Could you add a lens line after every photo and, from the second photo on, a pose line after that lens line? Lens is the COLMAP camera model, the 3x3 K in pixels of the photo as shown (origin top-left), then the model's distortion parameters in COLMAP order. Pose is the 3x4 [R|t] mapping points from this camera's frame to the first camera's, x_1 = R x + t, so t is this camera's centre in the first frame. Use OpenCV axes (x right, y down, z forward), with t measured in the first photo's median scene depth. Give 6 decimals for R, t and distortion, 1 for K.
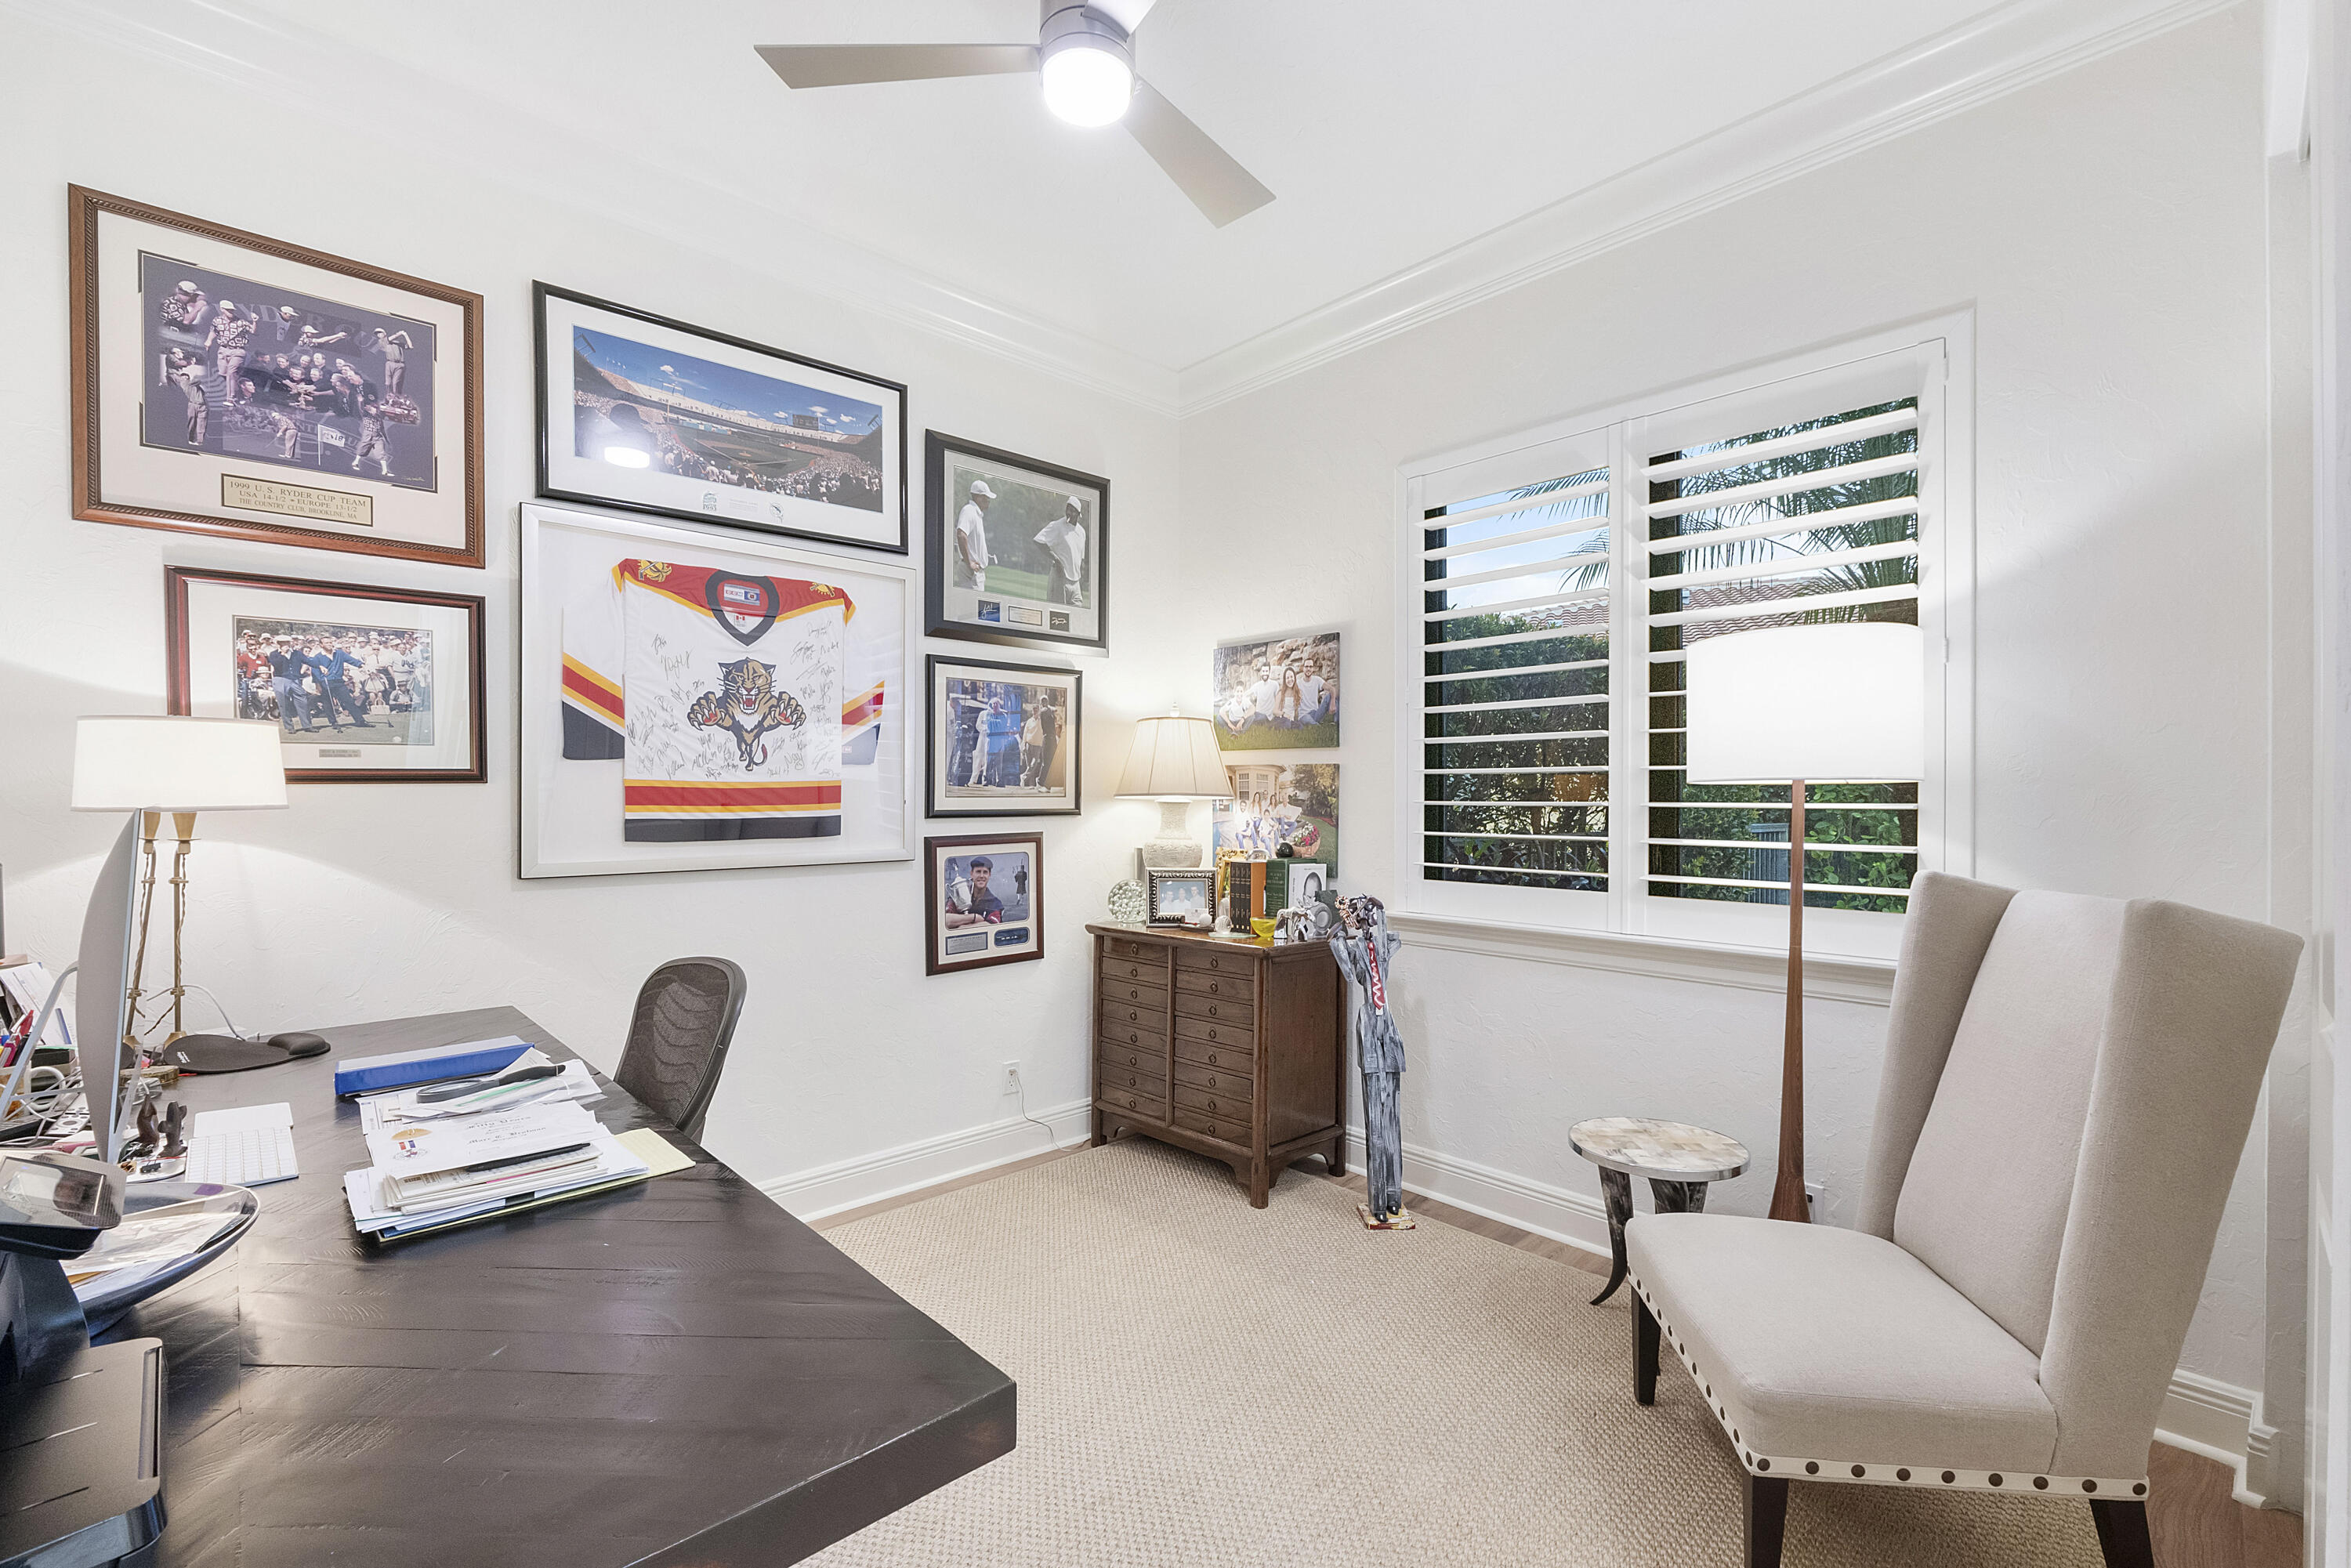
lens RADIAL K [[1000.4, 0, 1181.1], [0, 1000.4, 800.5], [0, 0, 1]] dist [-0.007794, -0.000672]
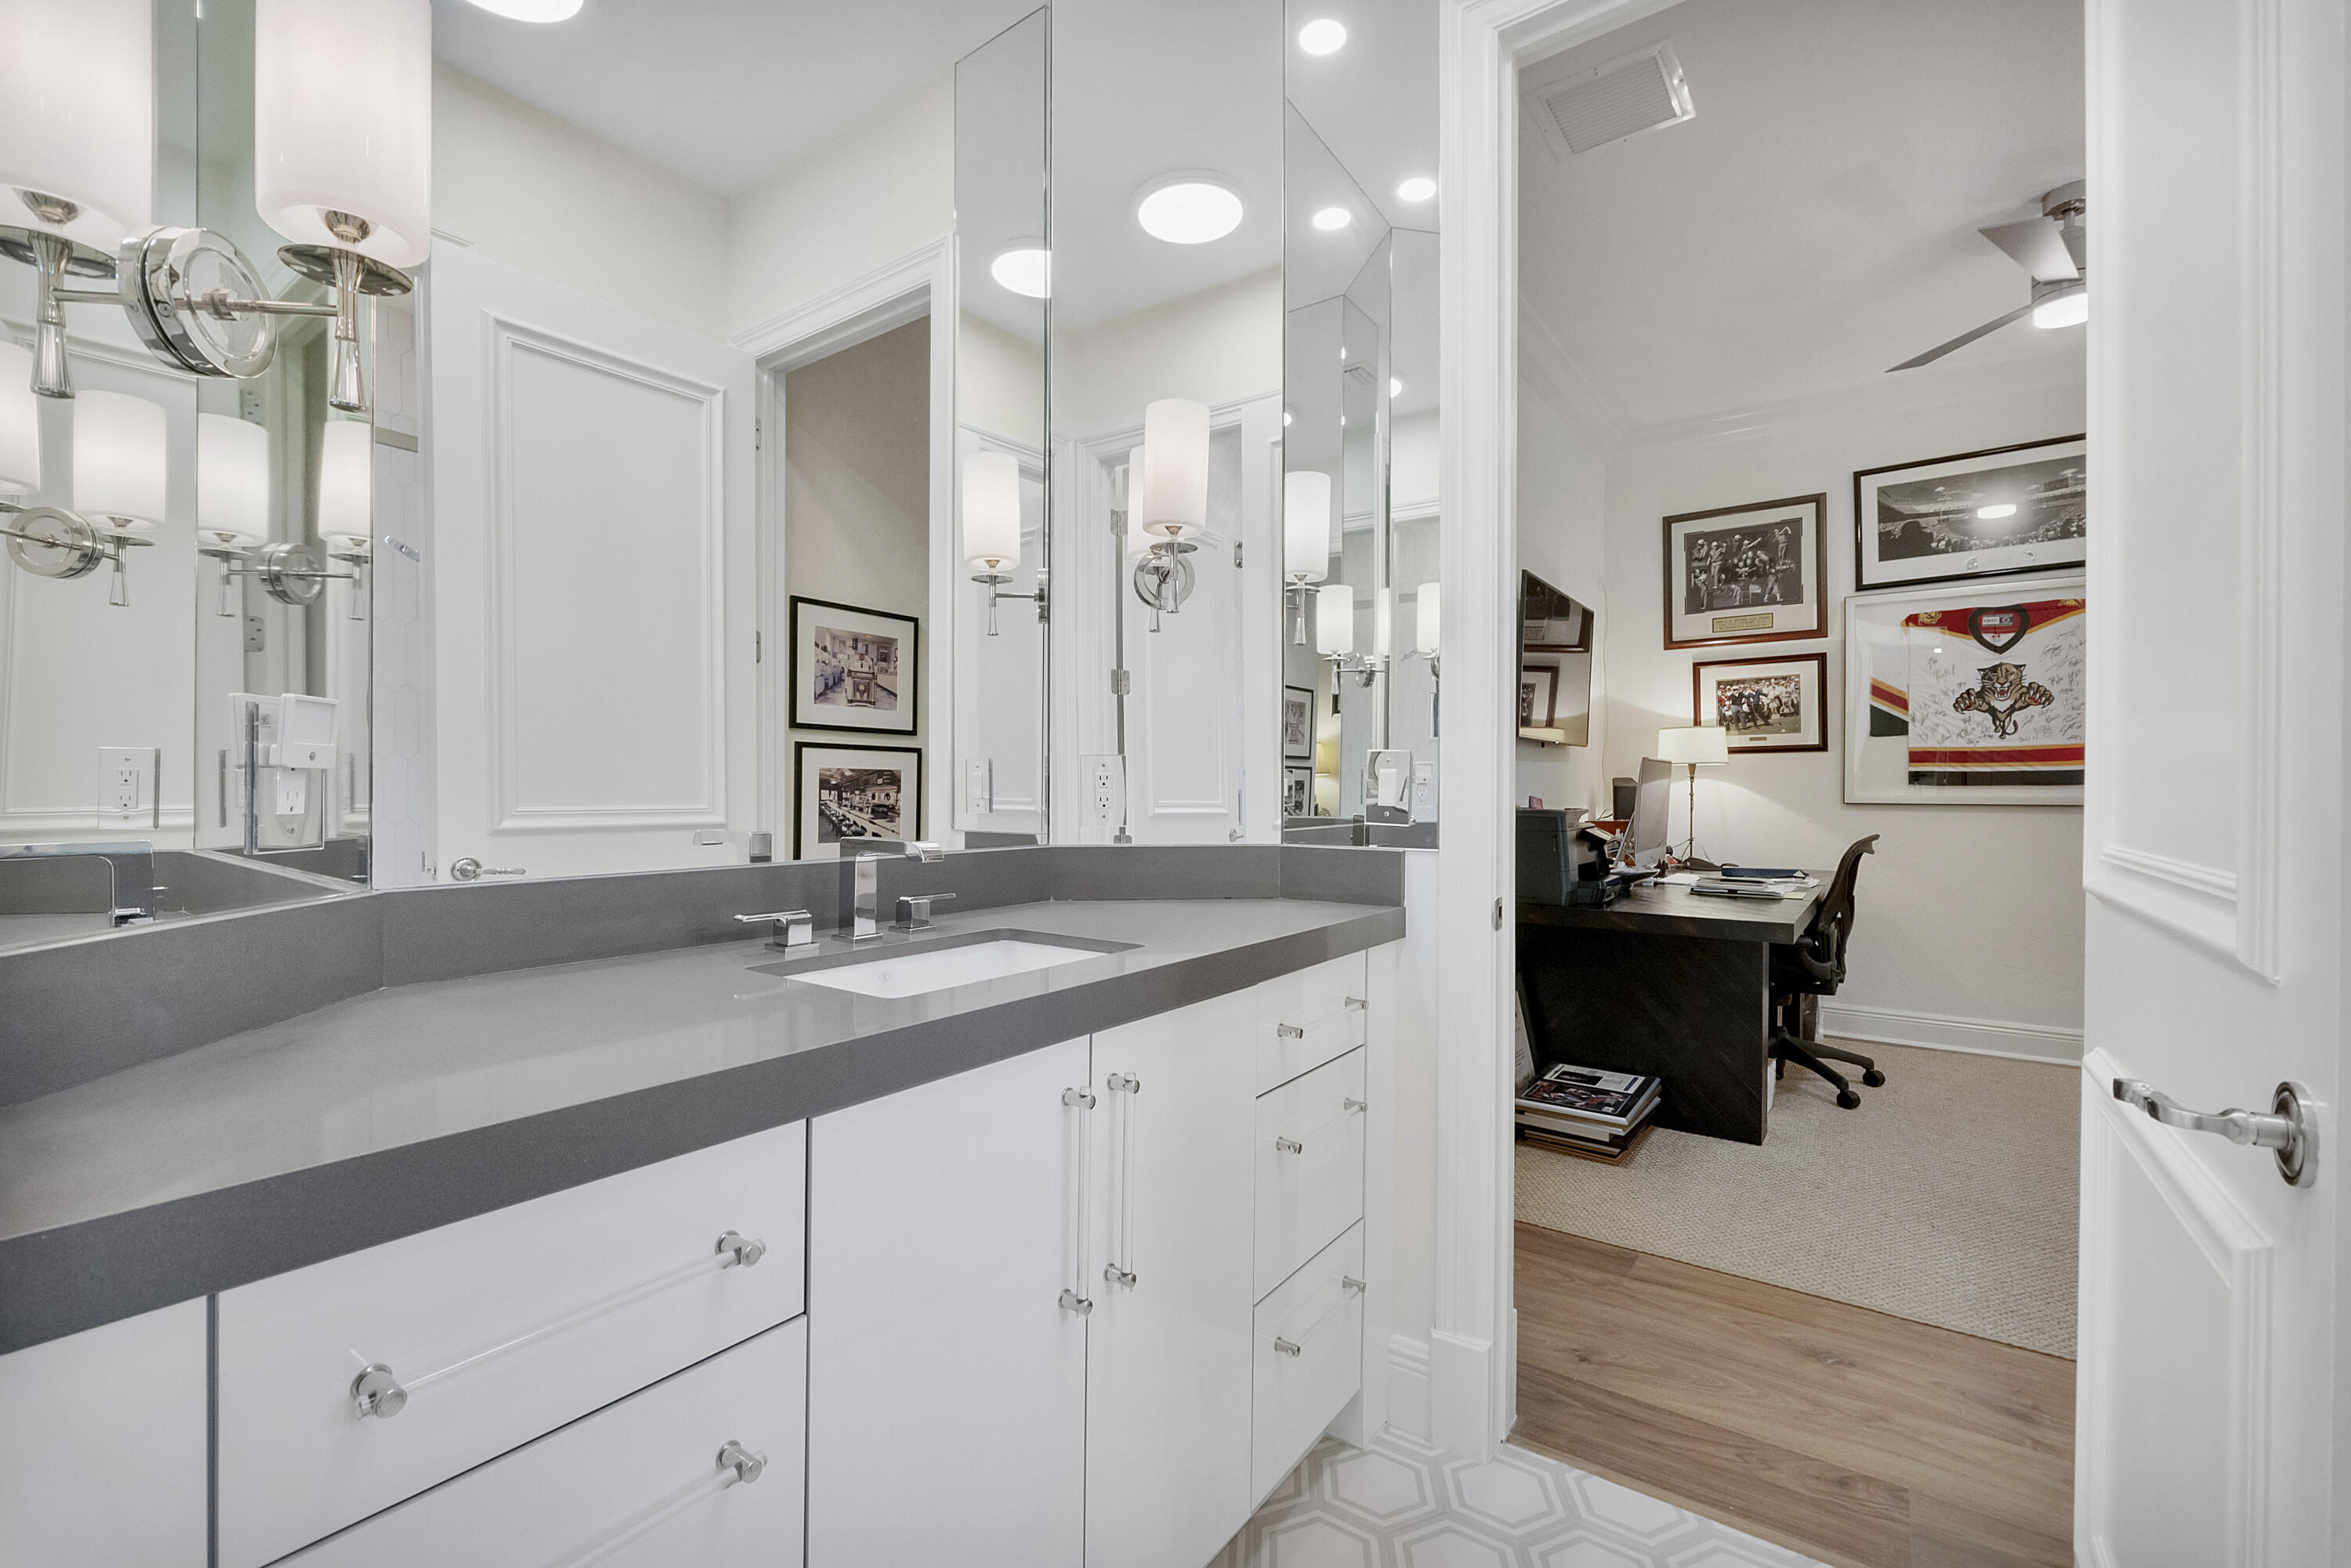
lens RADIAL K [[1000.4, 0, 1189.5], [0, 1000.4, 792.2], [0, 0, 1]] dist [-0.007794, -0.000672]
pose [[0.191720, 0.005099, -0.981436, 0.911631], [-0.006021, 0.999974, 0.004019, 0.058620], [0.981431, 0.005139, 0.191746, -0.534576]]
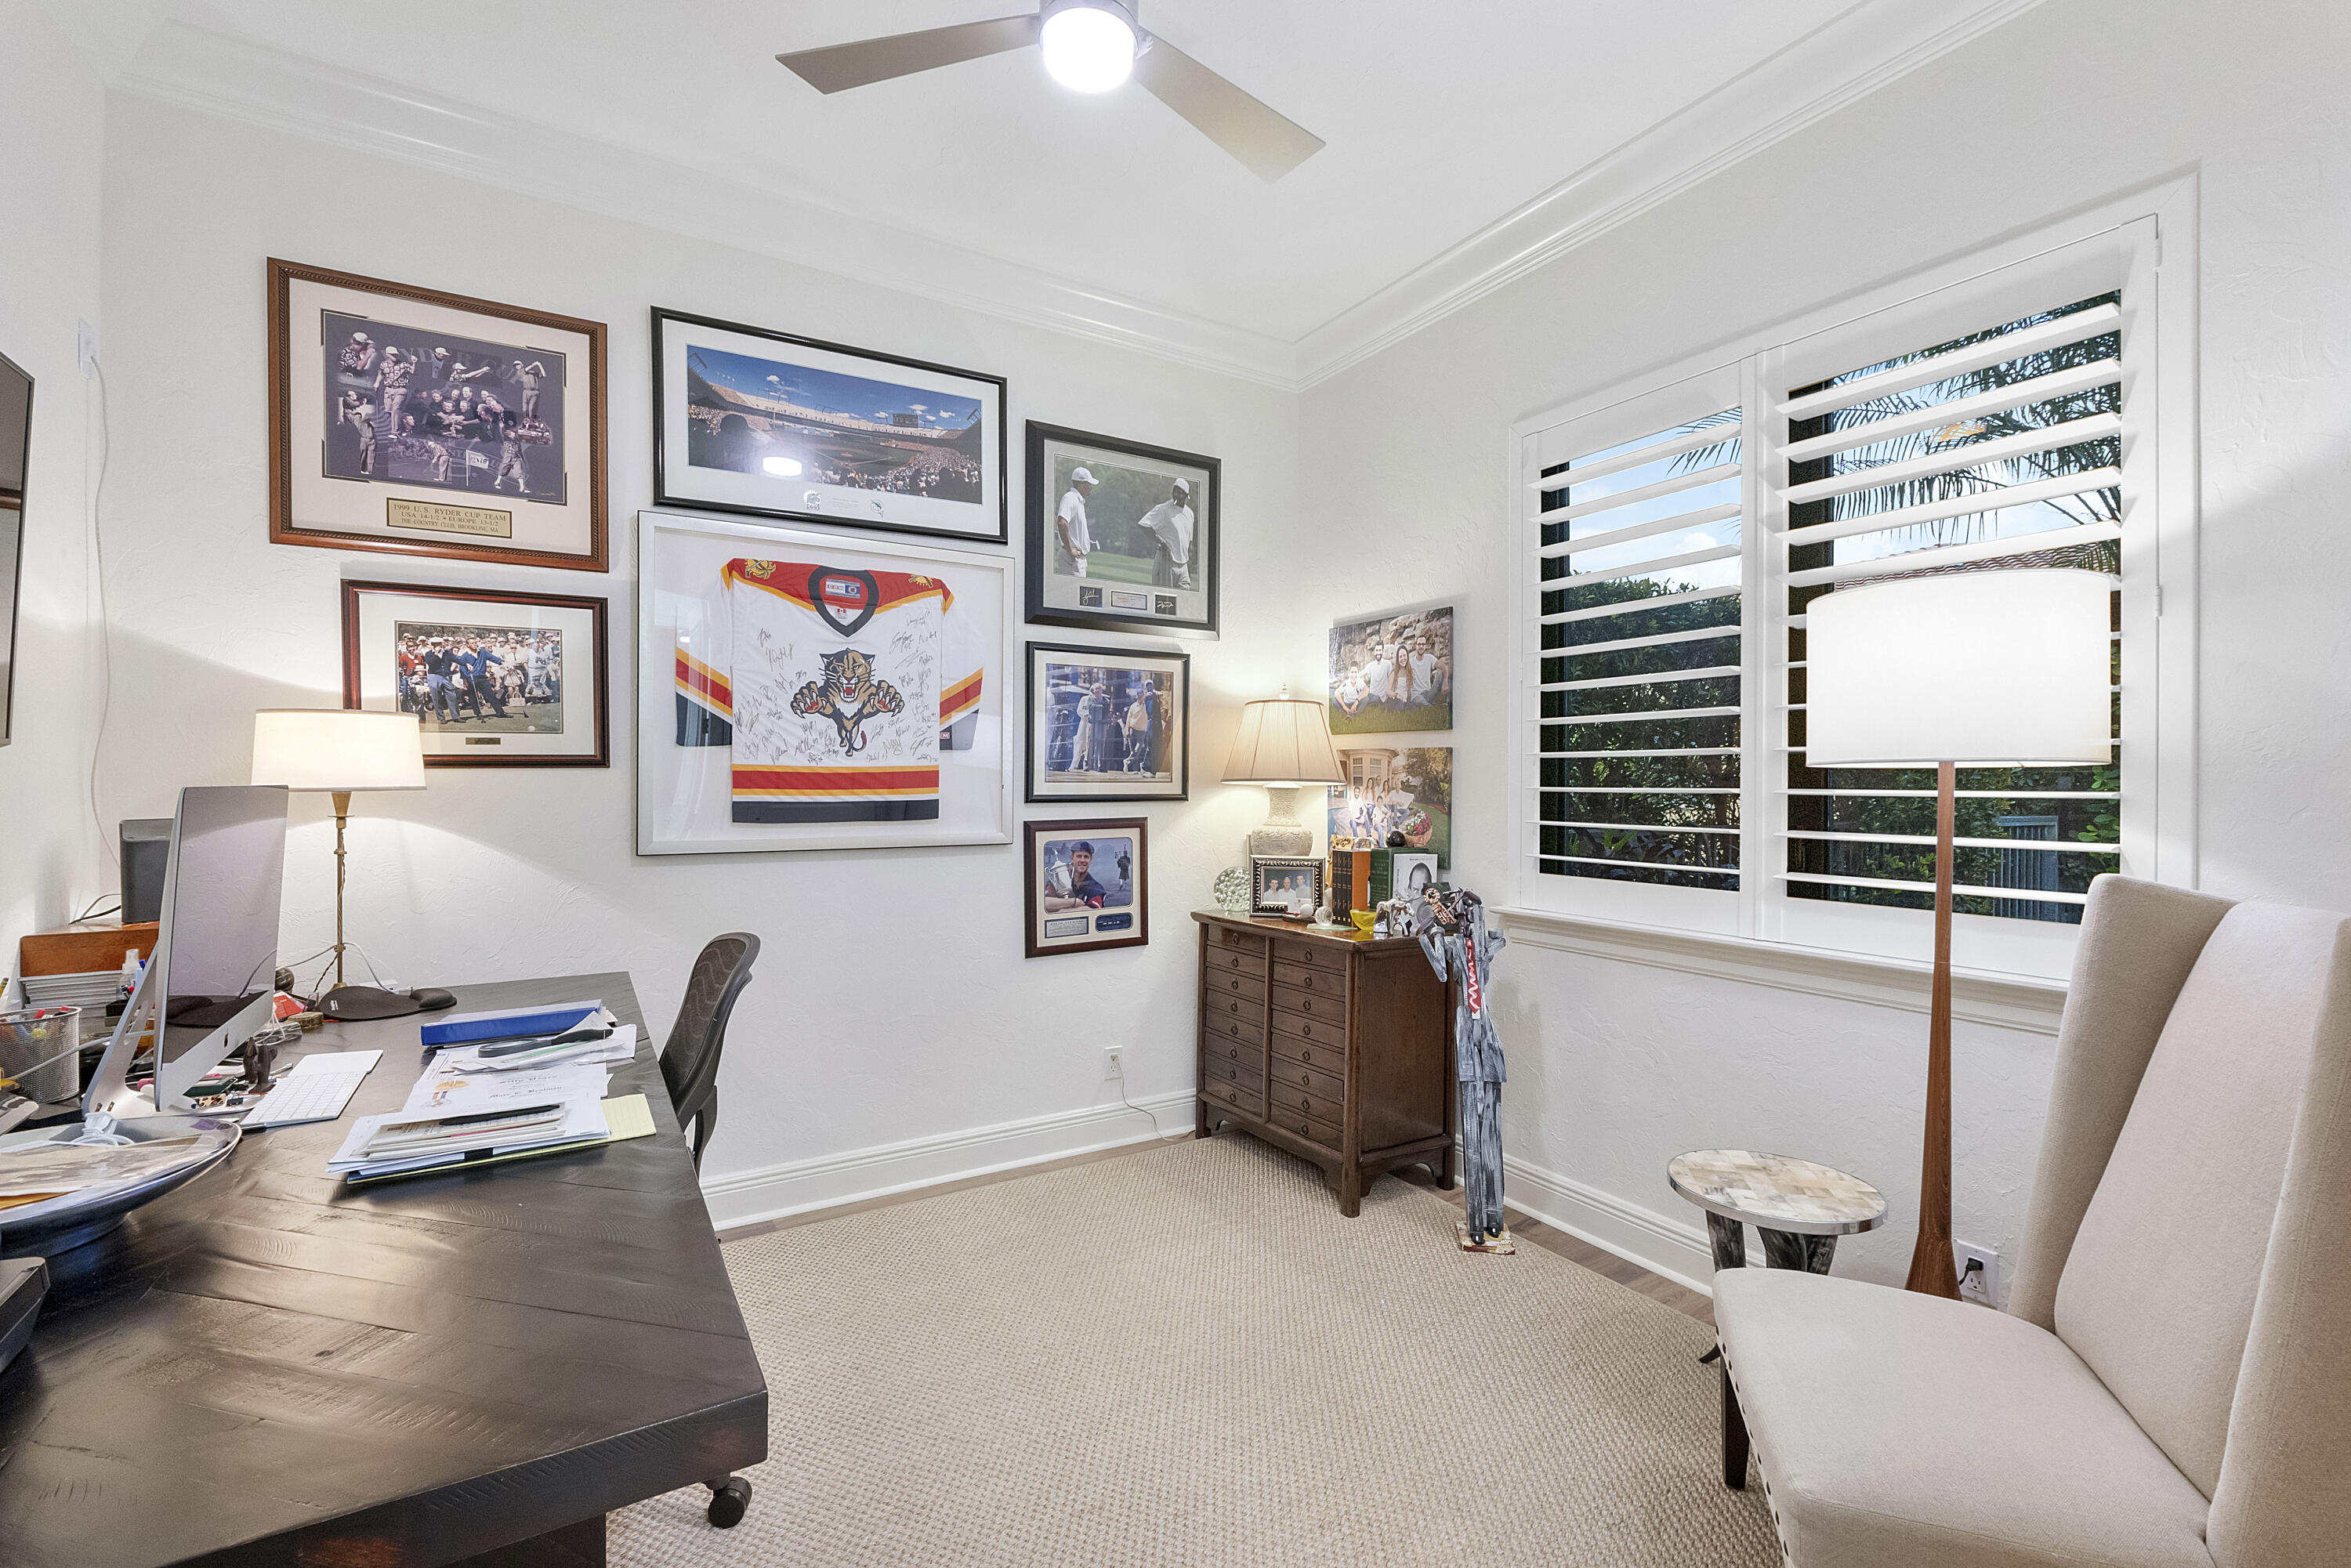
lens RADIAL K [[1000.4, 0, 1184.6], [0, 1000.4, 785.6], [0, 0, 1]] dist [-0.007794, -0.000672]
pose [[0.979408, 0.002816, -0.201871, 0.145861], [-0.003179, 0.999994, -0.001476, 0.001743], [0.201866, 0.002088, 0.979411, 0.051755]]
